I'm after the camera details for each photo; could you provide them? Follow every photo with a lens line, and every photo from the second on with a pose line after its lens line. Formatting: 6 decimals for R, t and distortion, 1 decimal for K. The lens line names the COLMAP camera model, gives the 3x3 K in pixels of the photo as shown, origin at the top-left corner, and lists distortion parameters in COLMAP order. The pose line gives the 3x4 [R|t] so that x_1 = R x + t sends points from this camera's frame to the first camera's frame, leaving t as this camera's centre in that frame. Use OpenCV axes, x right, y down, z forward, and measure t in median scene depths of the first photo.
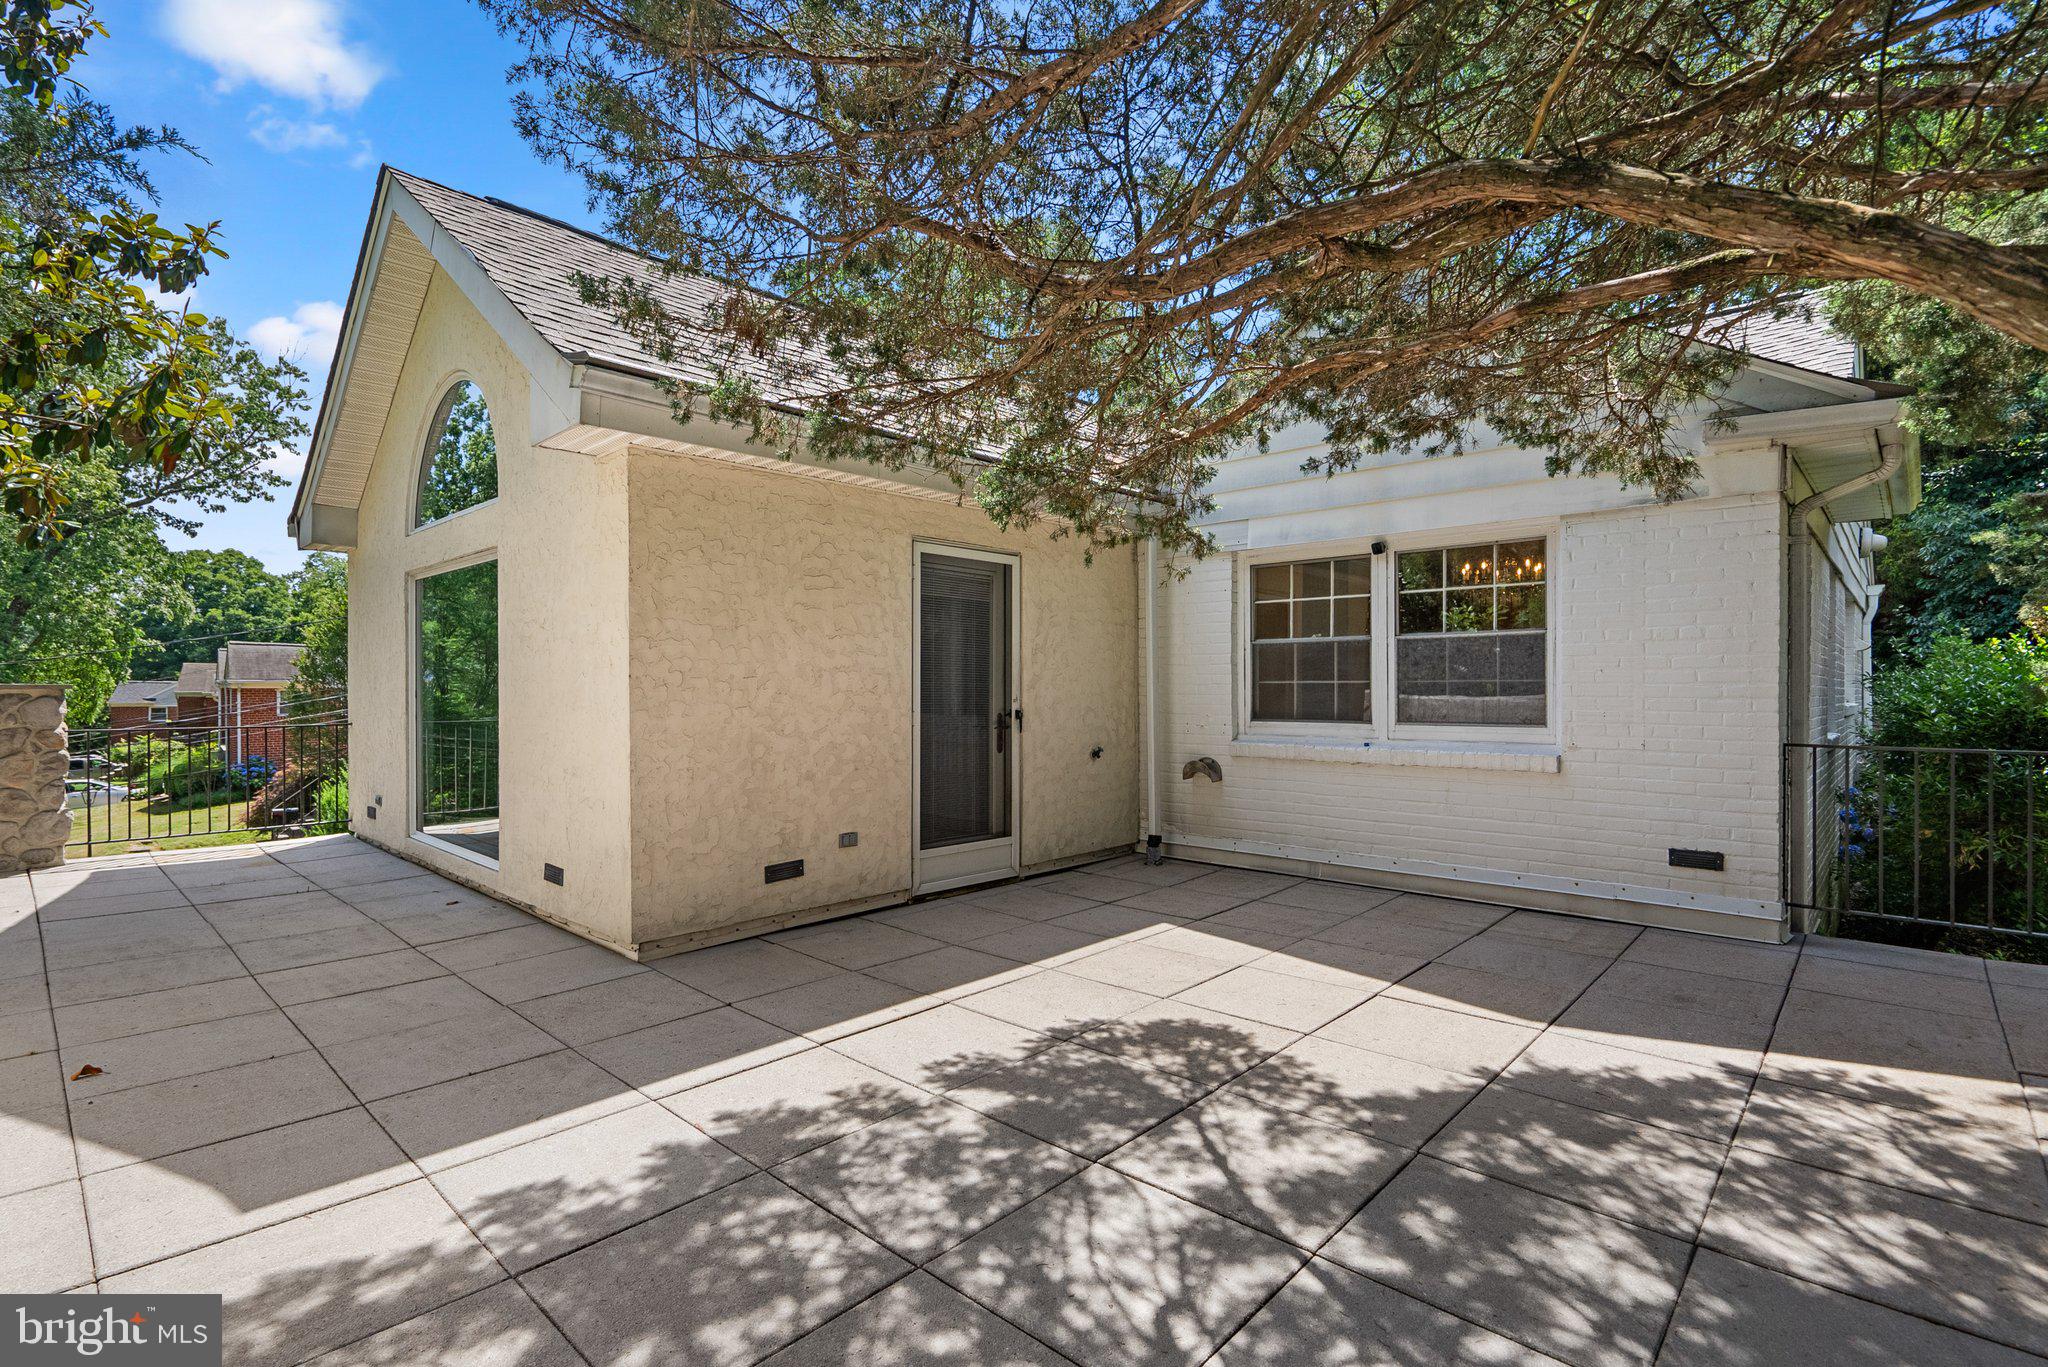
lens RADIAL K [[938.7, 0, 1030.4], [0, 938.7, 683.9], [0, 0, 1]] dist [-0.001207, 0.000044]
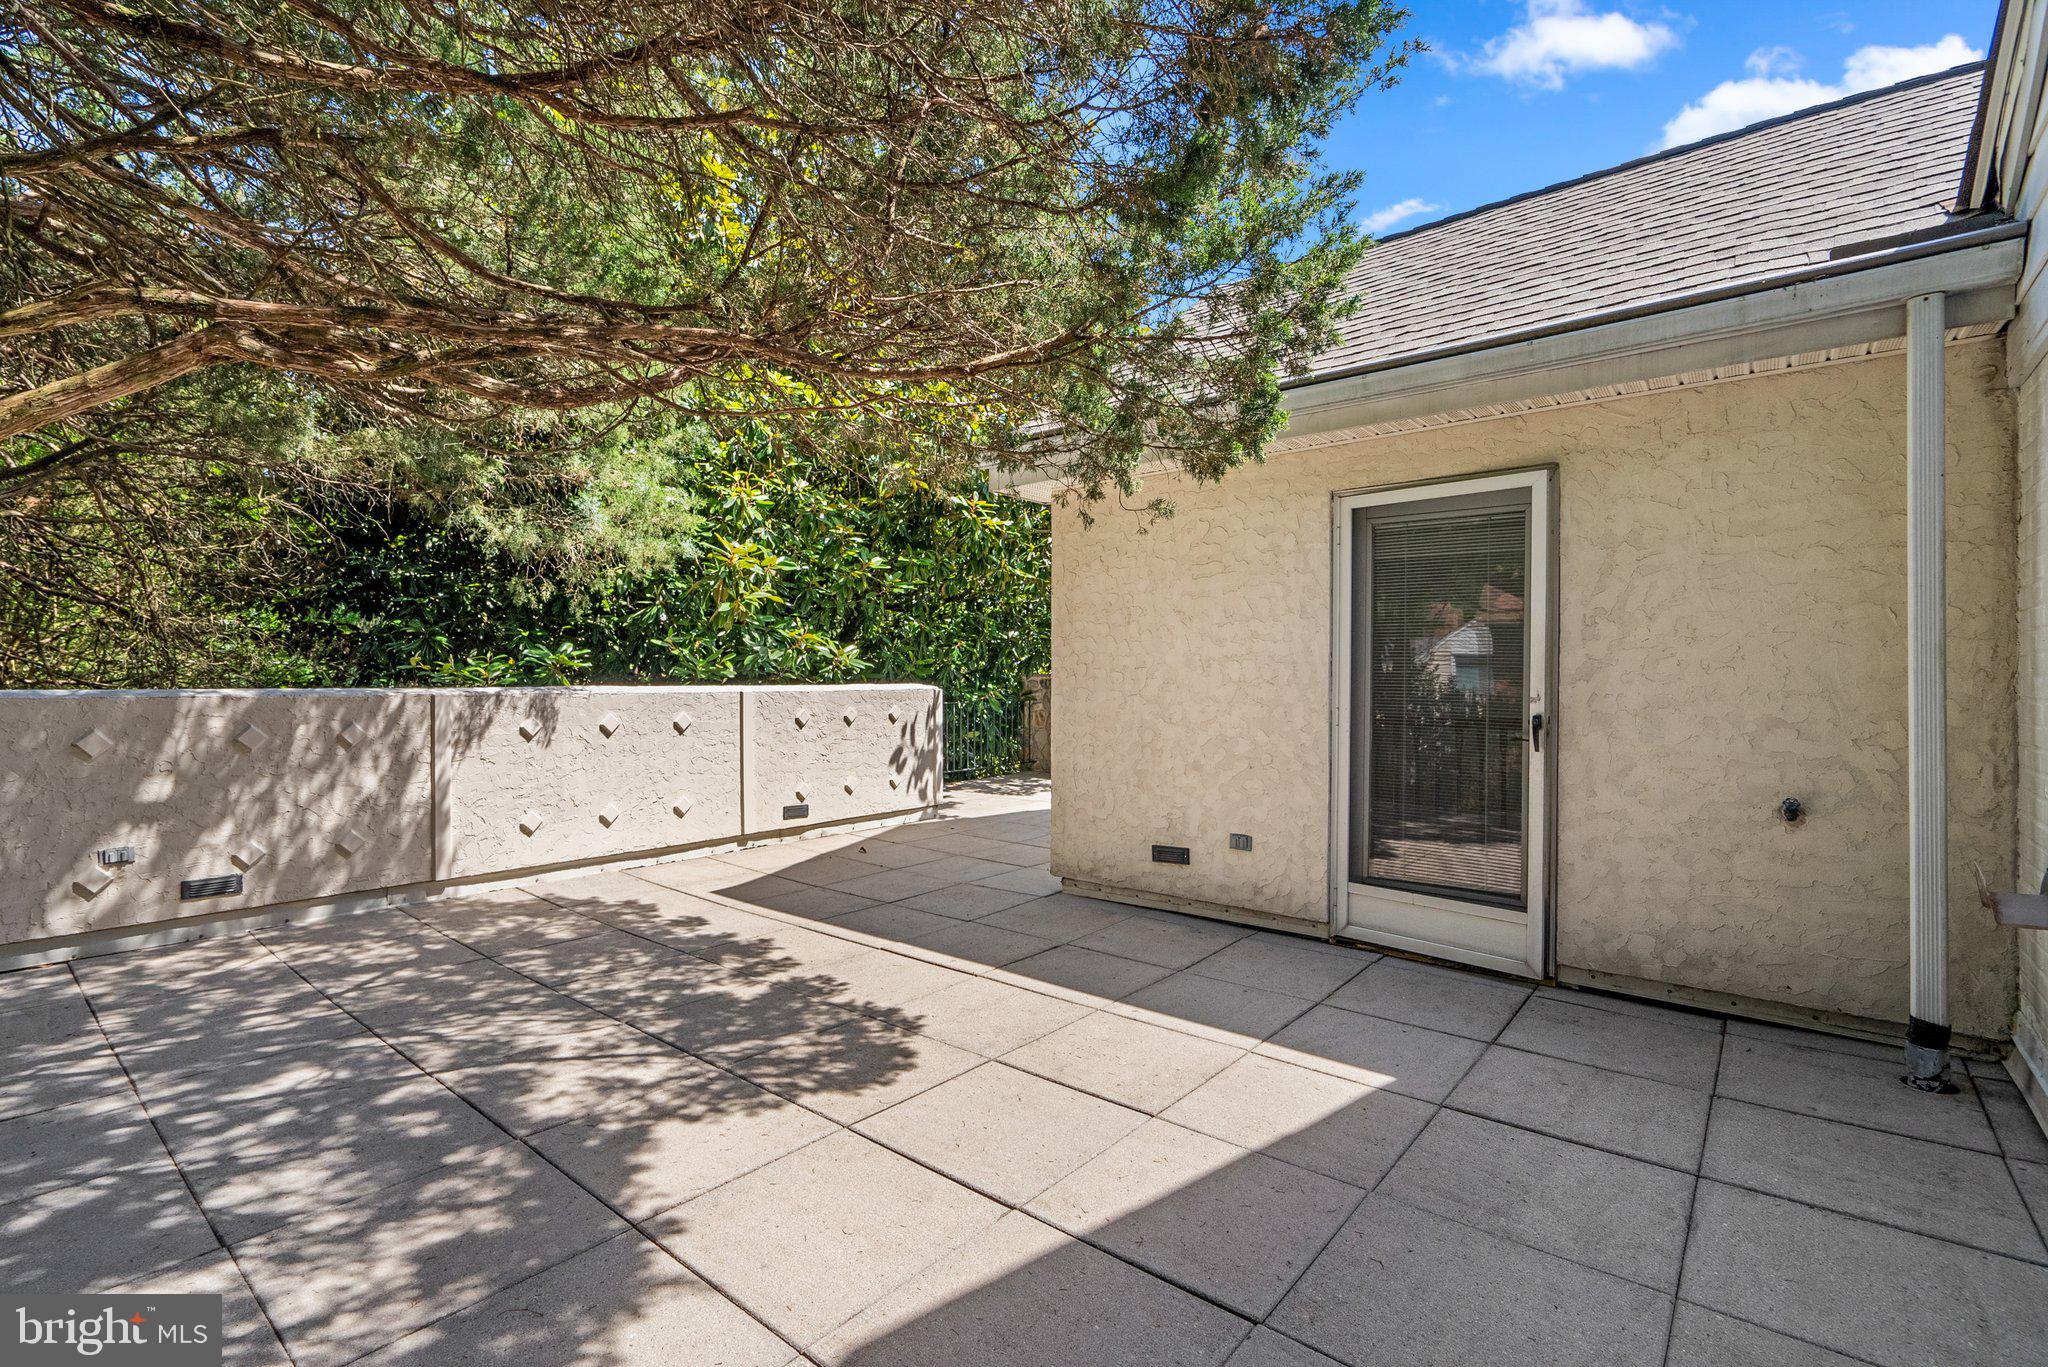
lens RADIAL K [[938.7, 0, 1030.4], [0, 938.7, 683.9], [0, 0, 1]] dist [-0.001207, 0.000044]
pose [[0.058120, 0.010331, -0.998256, 1.358771], [0.002172, 0.999943, 0.010475, -0.000766], [0.998307, -0.002777, 0.058094, 1.399591]]
